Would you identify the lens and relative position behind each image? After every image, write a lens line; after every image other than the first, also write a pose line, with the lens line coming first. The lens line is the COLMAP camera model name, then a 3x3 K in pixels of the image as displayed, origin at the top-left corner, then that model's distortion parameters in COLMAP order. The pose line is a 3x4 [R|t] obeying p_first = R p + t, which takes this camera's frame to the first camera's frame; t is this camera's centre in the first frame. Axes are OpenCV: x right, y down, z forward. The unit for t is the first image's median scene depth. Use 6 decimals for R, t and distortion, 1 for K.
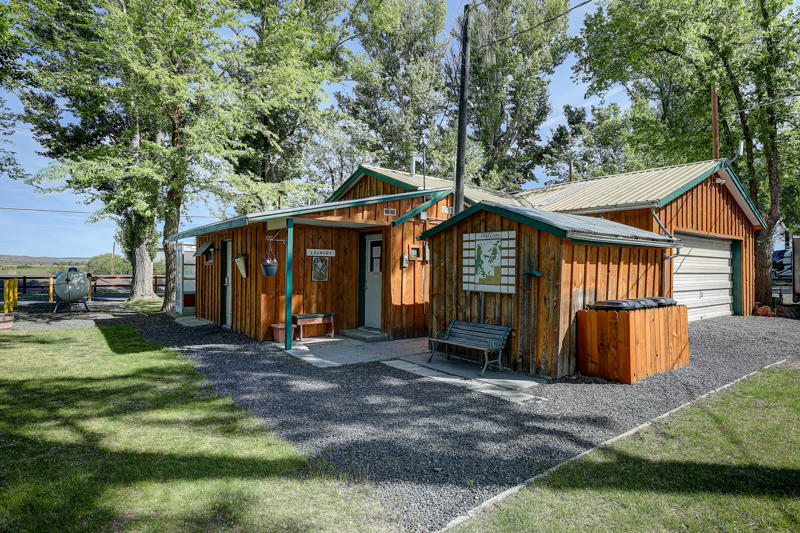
lens RADIAL K [[478.0, 0, 399.9], [0, 478.0, 266.0], [0, 0, 1]] dist [0.001845, 0.000442]
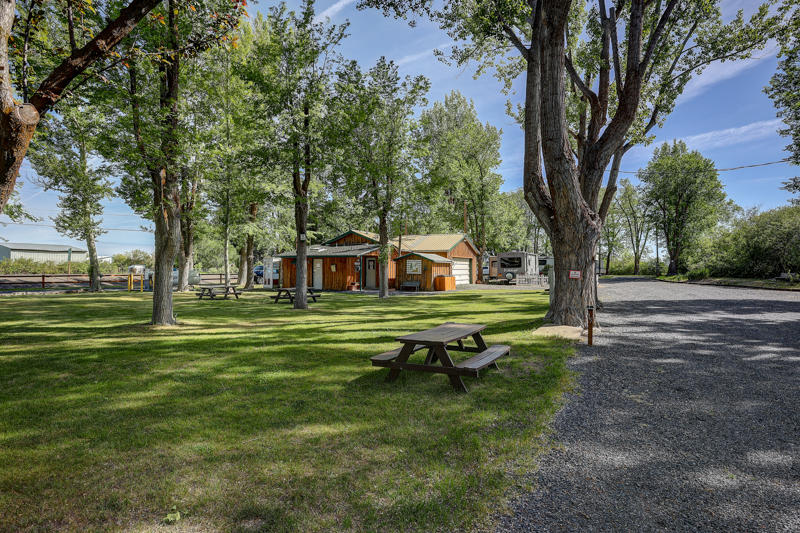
lens RADIAL K [[454.2, 0, 398.4], [0, 454.2, 266.6], [0, 0, 1]] dist [0.000287, 0.002399]
pose [[0.921159, -0.004420, 0.389160, -1.281703], [0.003606, 0.999990, 0.002824, -0.018701], [-0.389169, -0.001198, 0.921166, -2.255534]]
